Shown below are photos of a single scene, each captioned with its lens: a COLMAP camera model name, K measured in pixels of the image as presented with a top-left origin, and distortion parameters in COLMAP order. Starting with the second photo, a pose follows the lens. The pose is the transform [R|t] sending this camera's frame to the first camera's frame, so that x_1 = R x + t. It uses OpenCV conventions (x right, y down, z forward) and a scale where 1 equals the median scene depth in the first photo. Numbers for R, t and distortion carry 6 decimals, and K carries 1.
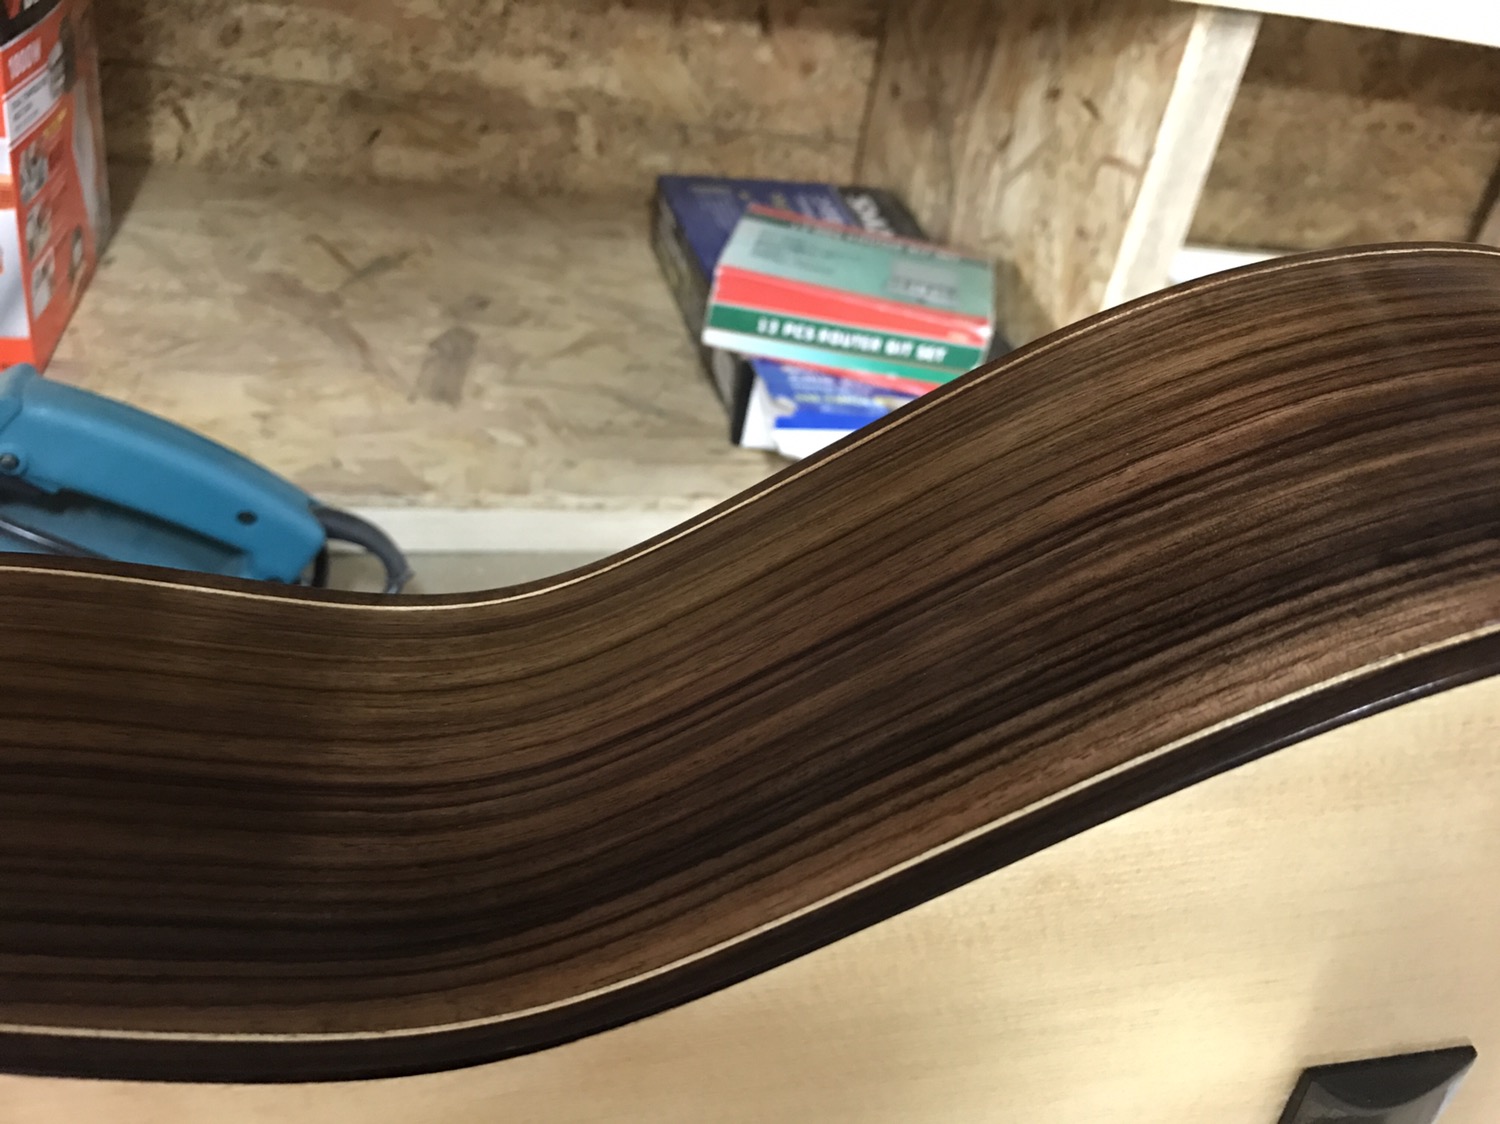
lens RADIAL K [[1247.4, 0, 764.7], [0, 1247.4, 548.7], [0, 0, 1]] dist [-0.024202, 0.016916]
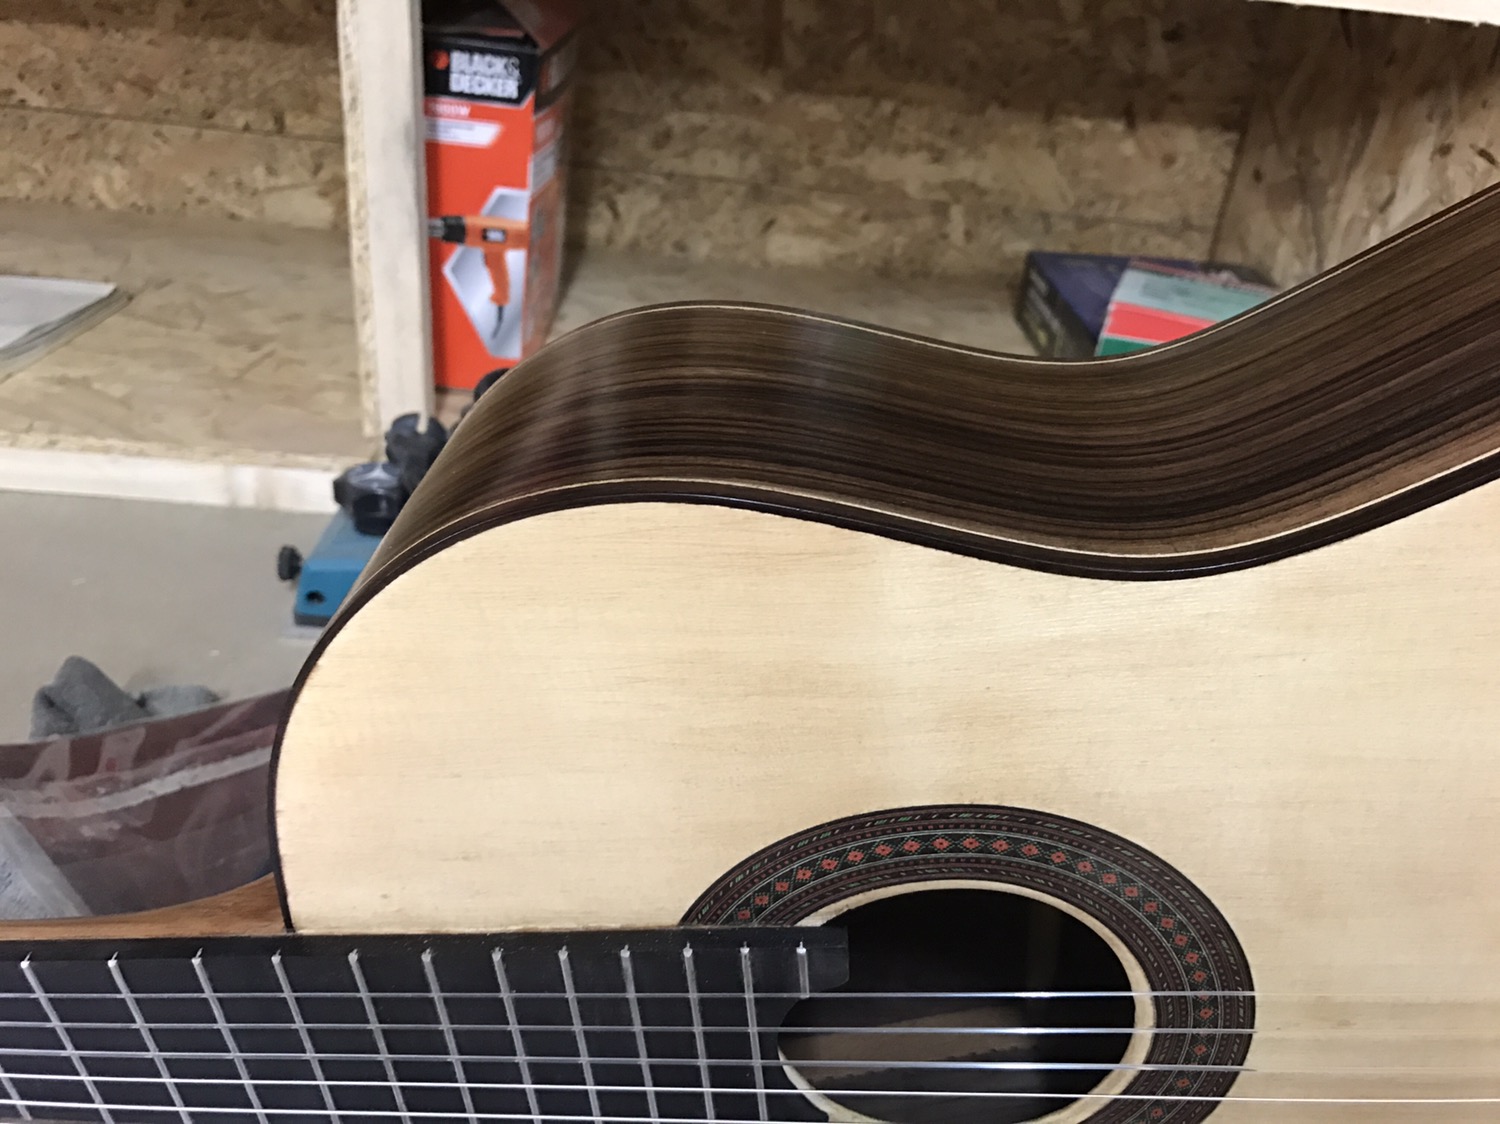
lens RADIAL K [[1233.7, 0, 750.0], [0, 1233.7, 562.0], [0, 0, 1]] dist [-0.016850, -0.003754]
pose [[0.972294, 0.043019, -0.229770, -0.062896], [-0.067231, 0.992853, -0.098606, 0.089459], [0.223885, 0.111322, 0.968237, -0.062919]]
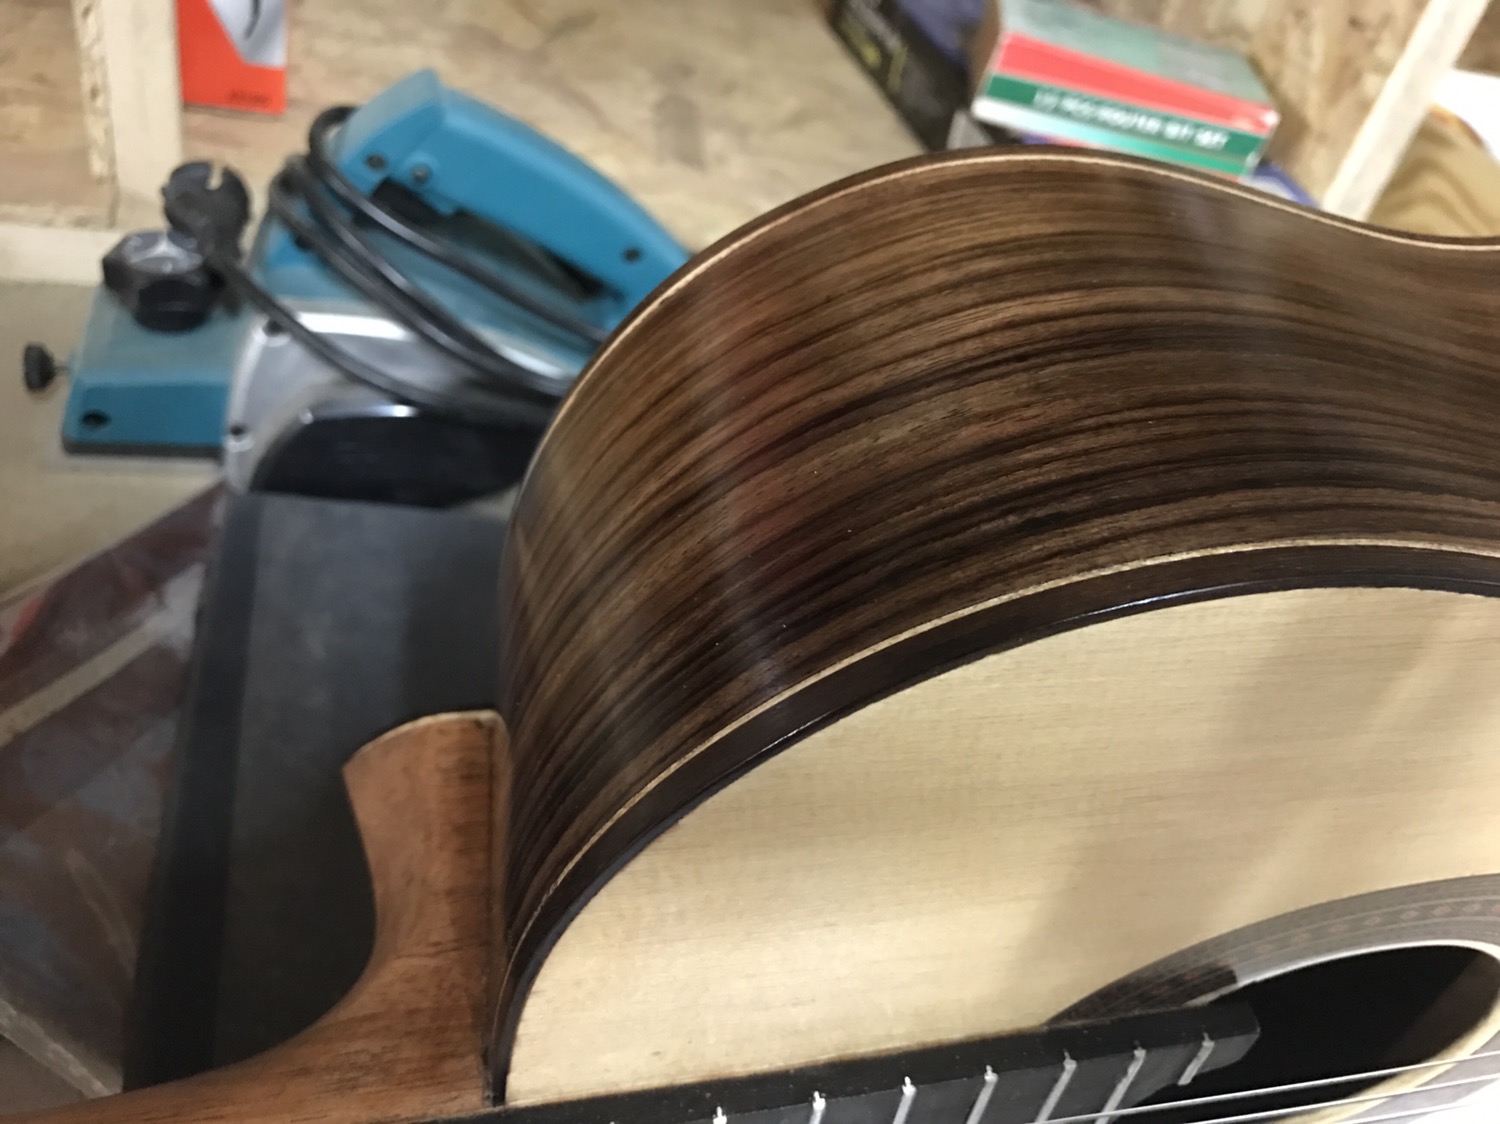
lens RADIAL K [[1247.4, 0, 764.7], [0, 1247.4, 548.7], [0, 0, 1]] dist [-0.024202, 0.016916]
pose [[0.997446, 0.032340, 0.063679, -0.193029], [-0.039961, 0.991688, 0.122305, 0.042100], [-0.059195, -0.124537, 0.990448, 0.006065]]
